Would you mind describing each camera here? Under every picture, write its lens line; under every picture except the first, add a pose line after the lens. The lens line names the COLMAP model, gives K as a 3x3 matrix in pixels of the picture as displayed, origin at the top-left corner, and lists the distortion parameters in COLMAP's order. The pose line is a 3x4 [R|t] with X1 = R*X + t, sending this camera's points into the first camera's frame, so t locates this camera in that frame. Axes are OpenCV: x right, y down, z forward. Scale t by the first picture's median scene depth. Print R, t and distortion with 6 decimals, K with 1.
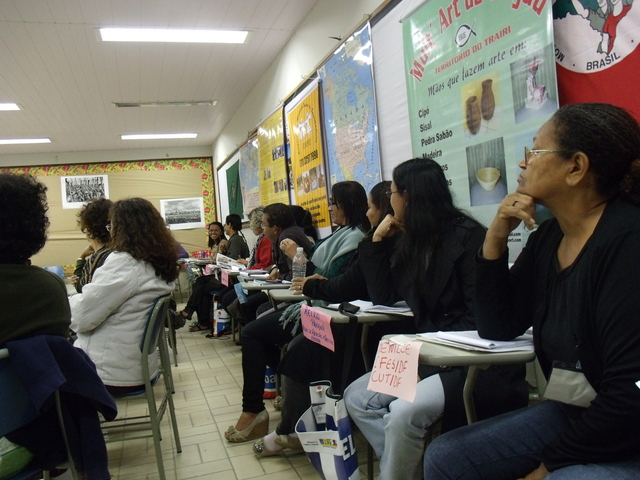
lens RADIAL K [[508.7, 0, 320.0], [0, 508.7, 240.0], [0, 0, 1]] dist [-0.129325, 0.092467]
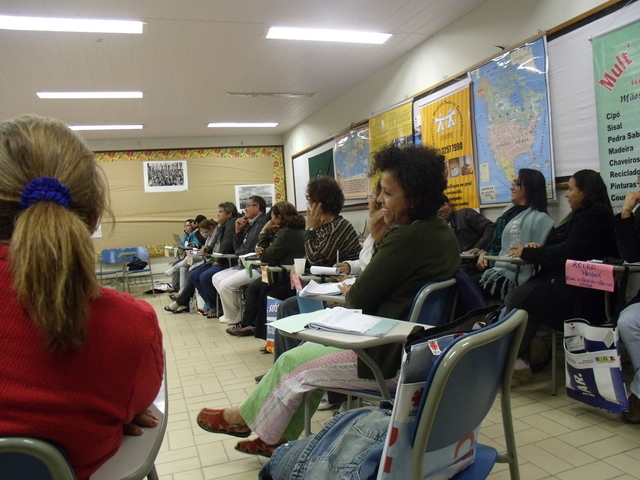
lens RADIAL K [[508.7, 0, 320.0], [0, 508.7, 240.0], [0, 0, 1]] dist [-0.129325, 0.092467]
pose [[0.999873, 0.015332, 0.004385, -0.151250], [-0.015407, 0.999728, 0.017528, 0.013551], [-0.004115, -0.017594, 0.999837, -0.064848]]
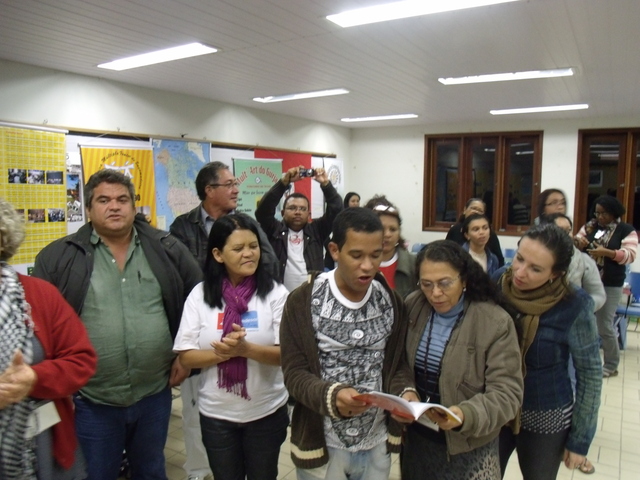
lens RADIAL K [[508.7, 0, 320.0], [0, 508.7, 240.0], [0, 0, 1]] dist [-0.129325, 0.092467]
pose [[-0.630262, -0.003918, 0.776373, -0.597300], [0.065989, 0.996098, 0.058597, -0.048878], [-0.773573, 0.088164, -0.627544, 0.670155]]
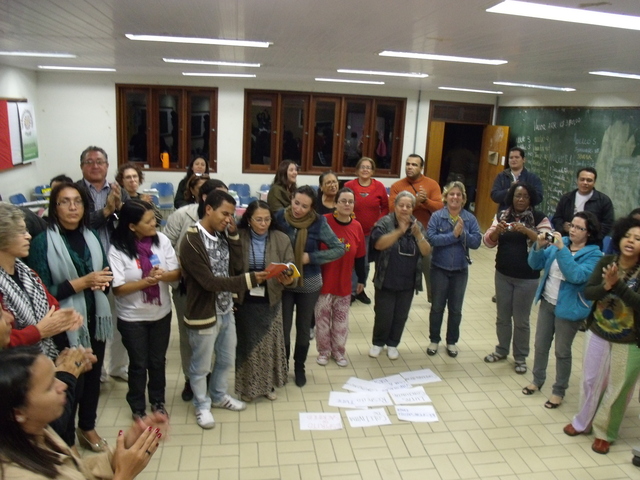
lens RADIAL K [[508.7, 0, 320.0], [0, 508.7, 240.0], [0, 0, 1]] dist [-0.129325, 0.092467]
pose [[-0.988897, 0.003095, 0.148572, -0.555784], [0.041050, 0.966572, 0.253089, -0.106651], [-0.142822, 0.256378, -0.955967, 0.911284]]
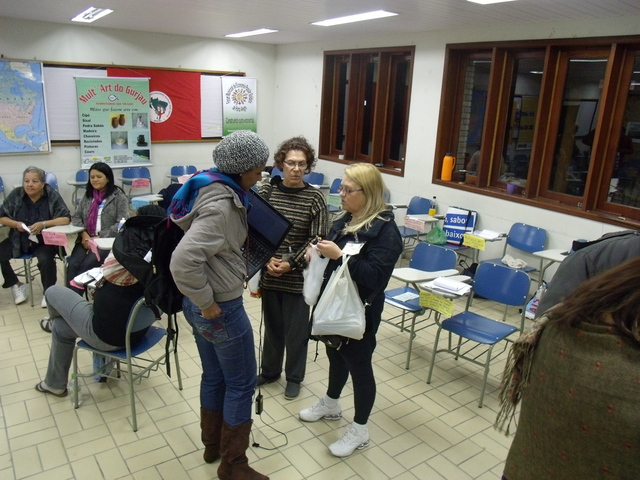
lens RADIAL K [[508.7, 0, 320.0], [0, 508.7, 240.0], [0, 0, 1]] dist [-0.129325, 0.092467]
pose [[-0.293401, -0.192025, 0.936505, -0.838977], [0.001066, 0.979552, 0.201186, -0.035406], [-0.955989, 0.060027, -0.287197, 0.166315]]
